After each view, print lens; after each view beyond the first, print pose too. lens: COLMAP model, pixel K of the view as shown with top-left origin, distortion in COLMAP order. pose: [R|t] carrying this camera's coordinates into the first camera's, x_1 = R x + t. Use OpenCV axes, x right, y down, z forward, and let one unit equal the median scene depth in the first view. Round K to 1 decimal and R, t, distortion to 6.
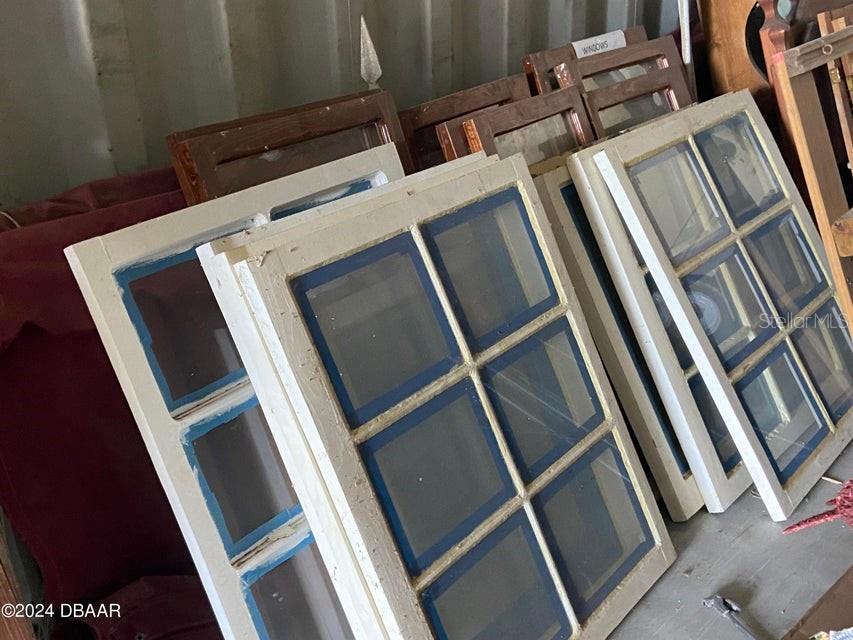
lens RADIAL K [[974.0, 0, 418.7], [0, 974.0, 320.5], [0, 0, 1]] dist [0.080968, 0.000000]
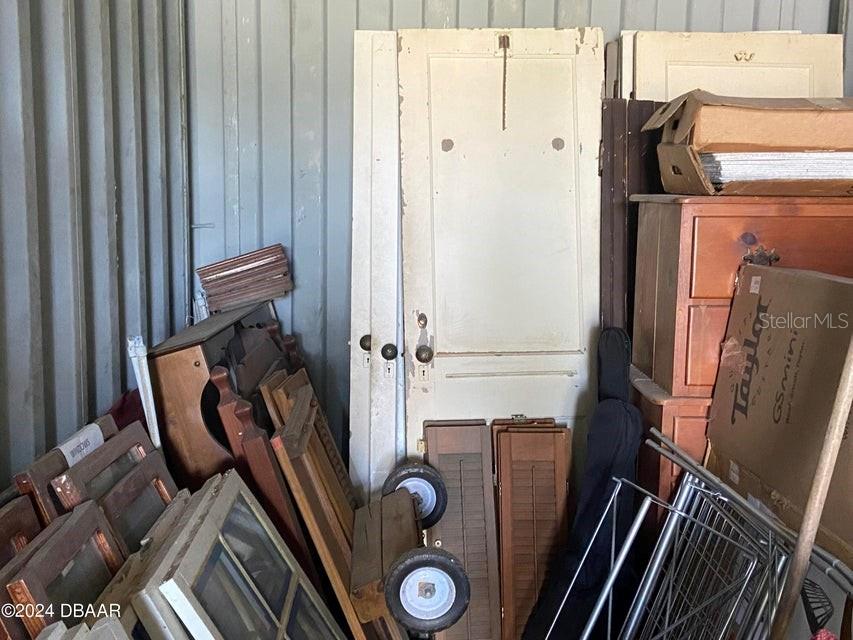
lens RADIAL K [[974.0, 0, 425.9], [0, 974.0, 323.9], [0, 0, 1]] dist [0.080968, 0.000000]
pose [[0.734453, -0.038259, 0.677580, -0.207423], [0.238179, 0.949434, -0.204561, -0.141577], [-0.635492, 0.311626, 0.706428, 0.155965]]
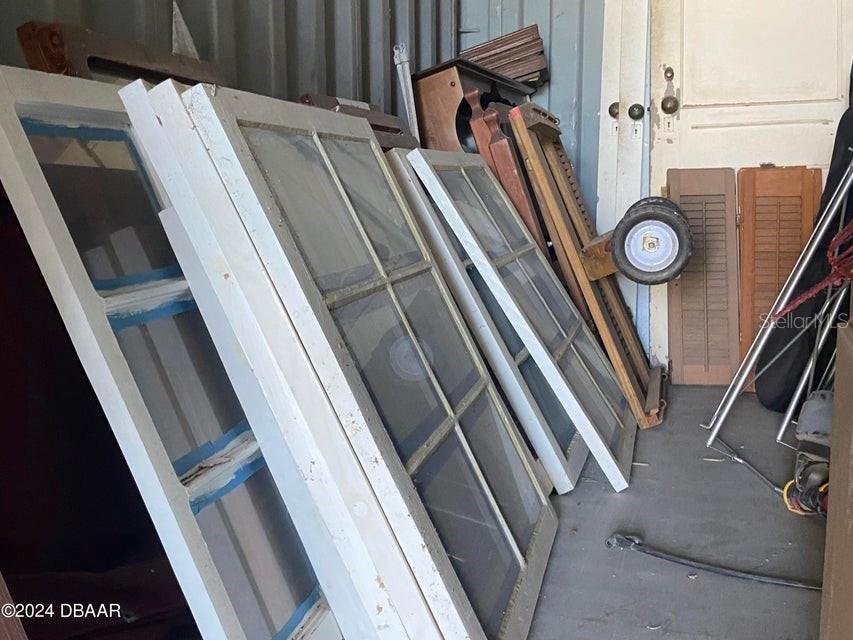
lens RADIAL K [[974.0, 0, 420.8], [0, 974.0, 319.8], [0, 0, 1]] dist [0.080968, 0.000000]
pose [[0.900788, -0.029717, 0.433242, -0.238296], [0.153610, 0.954960, -0.253880, 0.240869], [-0.406184, 0.295243, 0.864781, 0.141281]]
